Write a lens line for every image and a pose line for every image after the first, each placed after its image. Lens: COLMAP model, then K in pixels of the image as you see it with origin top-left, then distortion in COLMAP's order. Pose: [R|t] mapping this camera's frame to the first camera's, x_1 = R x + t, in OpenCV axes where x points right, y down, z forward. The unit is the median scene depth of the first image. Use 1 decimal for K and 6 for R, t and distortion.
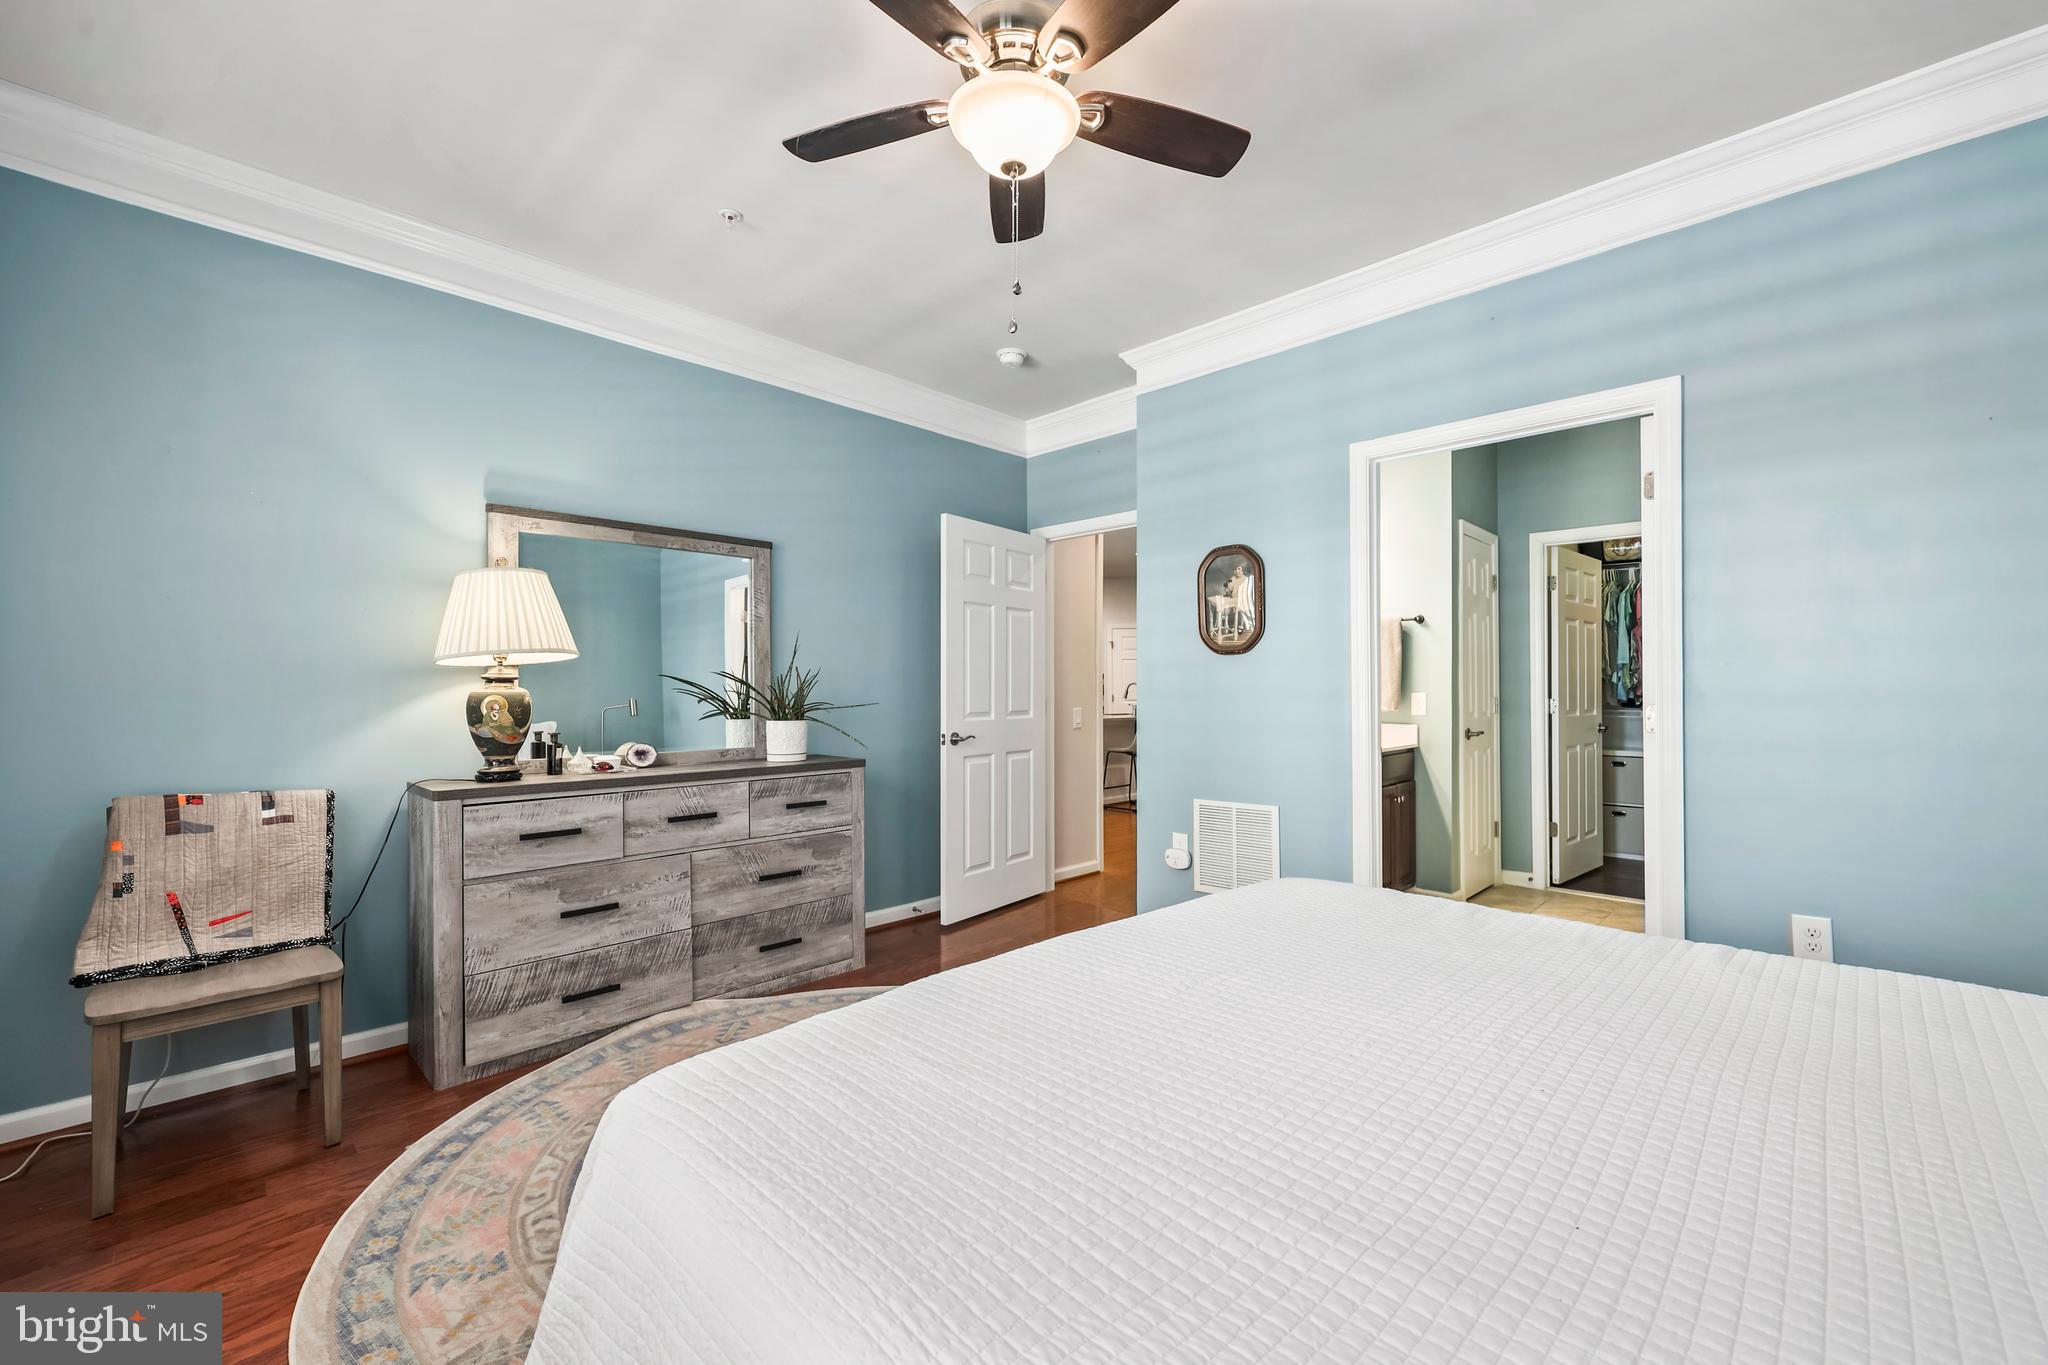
lens RADIAL K [[831.2, 0, 1026.9], [0, 831.2, 689.1], [0, 0, 1]] dist [0.000356, 0.000156]
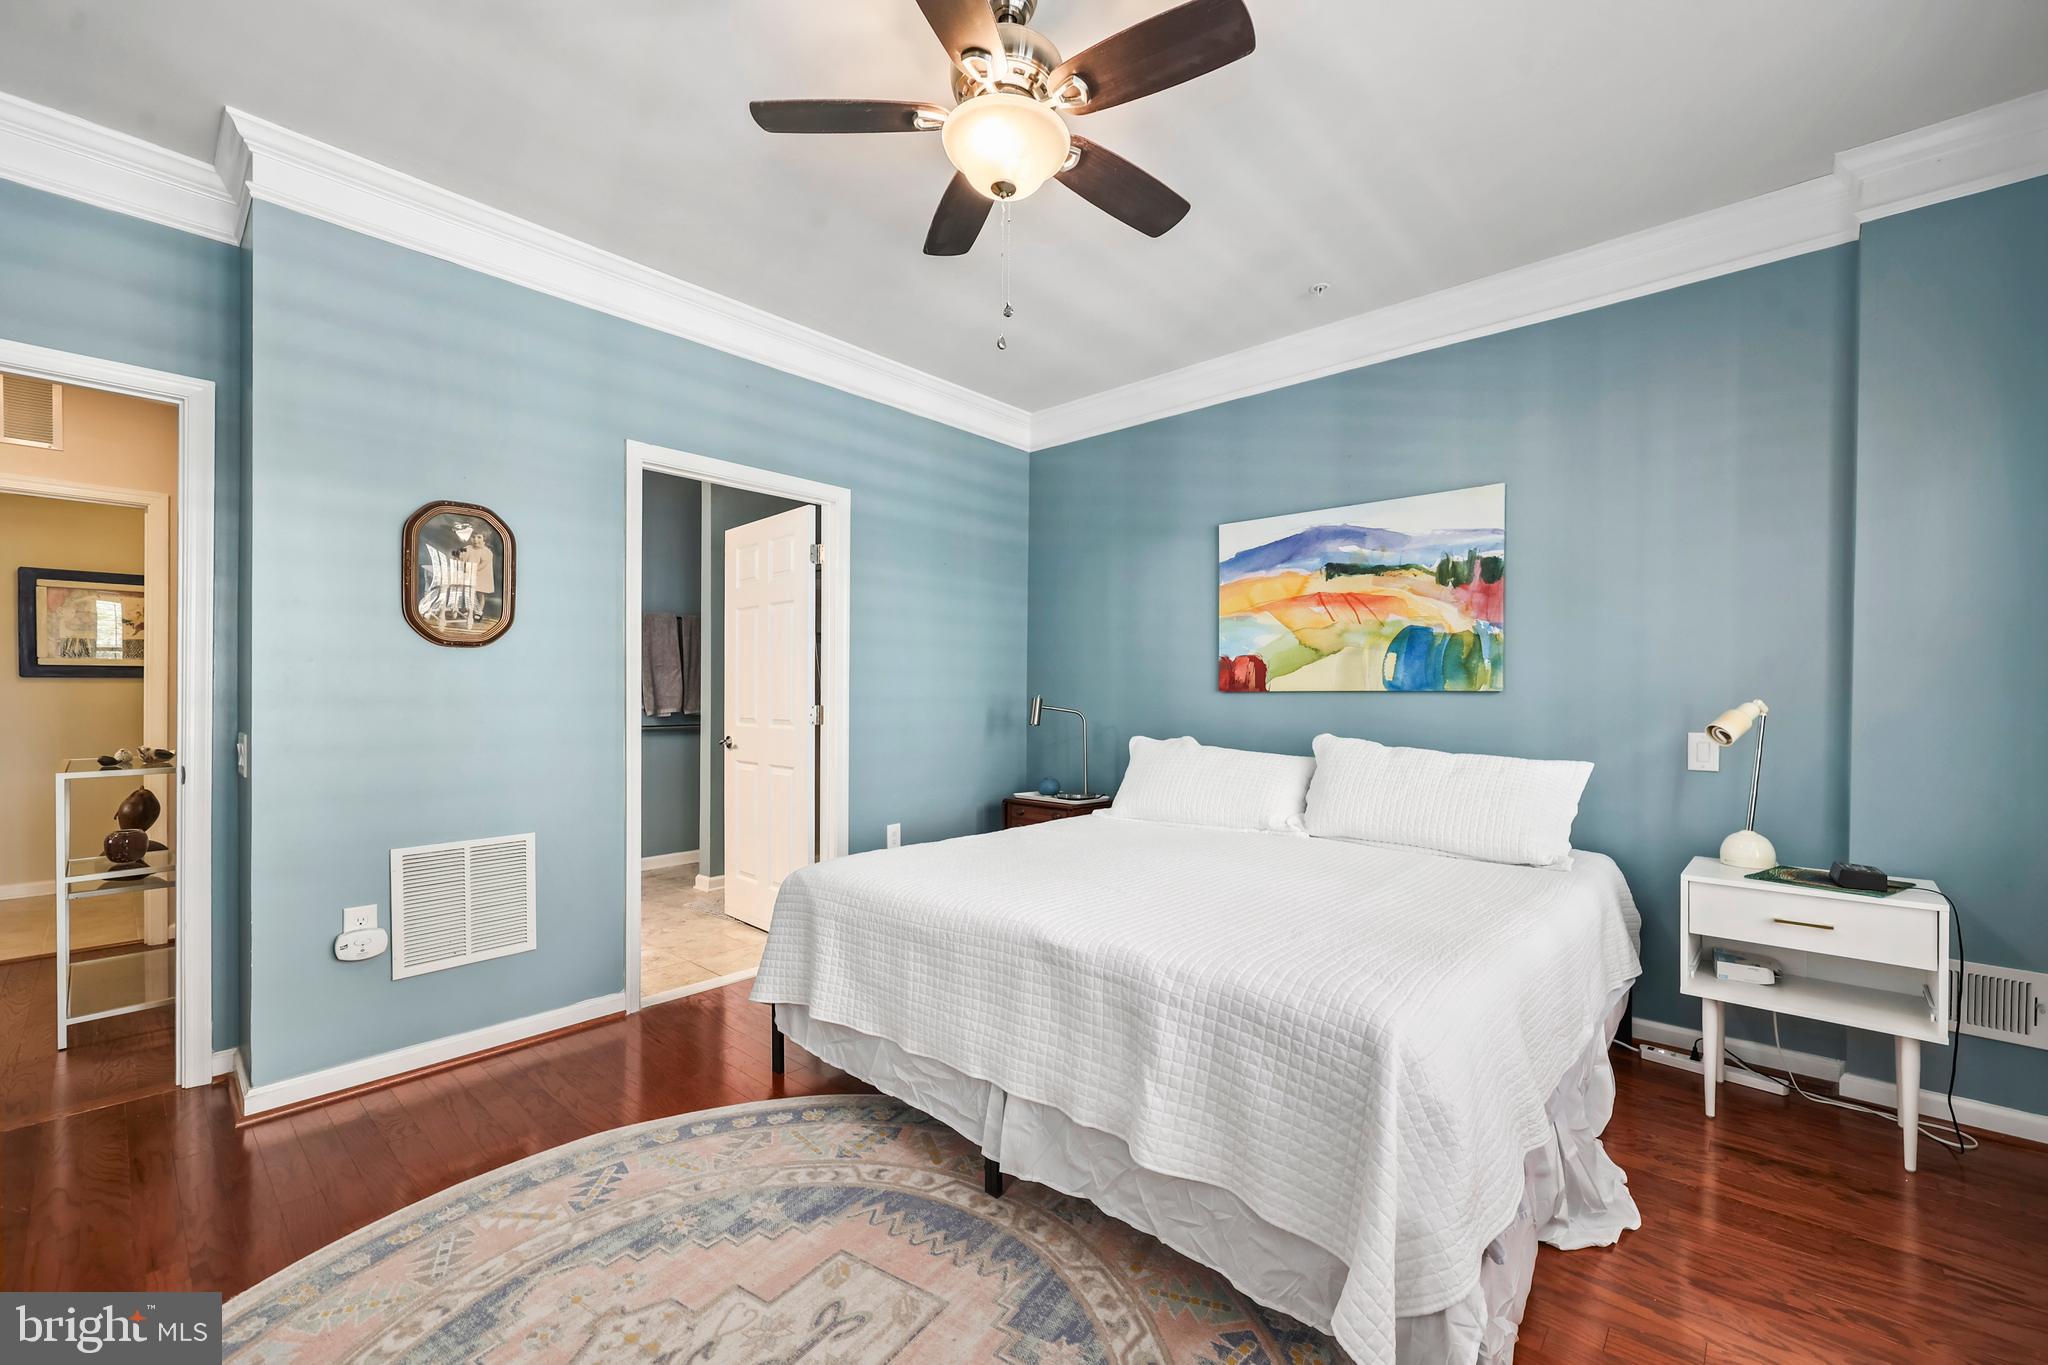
lens RADIAL K [[831.2, 0, 1026.9], [0, 831.2, 689.1], [0, 0, 1]] dist [0.000356, 0.000156]
pose [[-0.043778, 0.005880, 0.999024, -0.683036], [-0.001878, 0.999980, -0.005968, 0.000881], [-0.999040, -0.002137, -0.043766, 0.659900]]
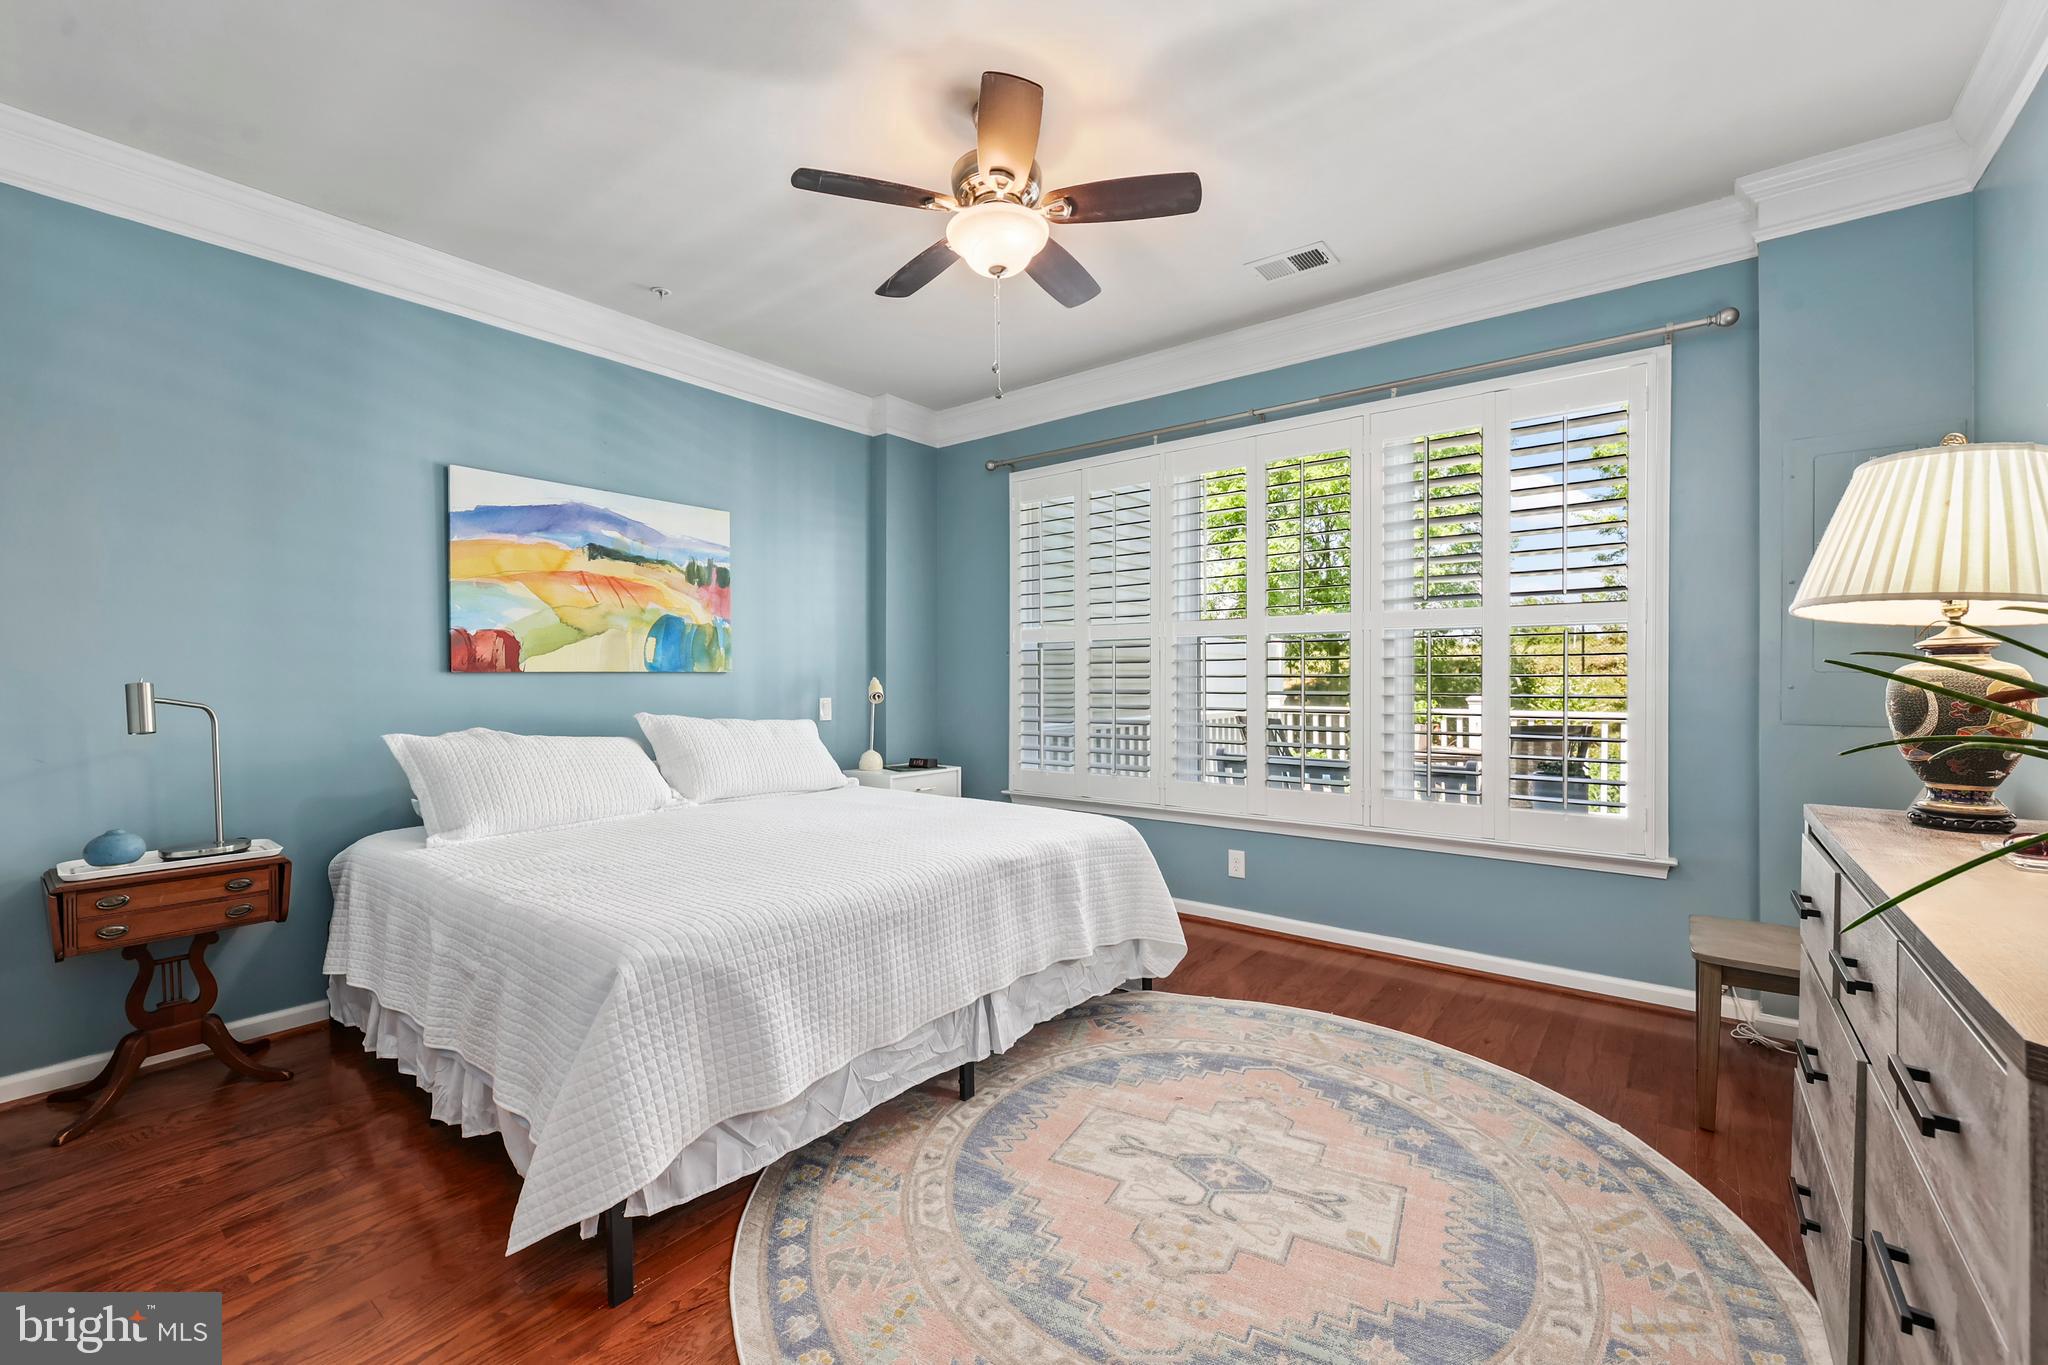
lens RADIAL K [[841.6, 0, 1028.8], [0, 841.6, 678.7], [0, 0, 1]] dist [0.000862, 0.000236]
pose [[-0.993880, 0.003923, -0.110399, 0.059401], [0.003597, 0.999989, 0.003147, 0.004080], [0.110410, 0.002730, -0.993882, 1.502313]]
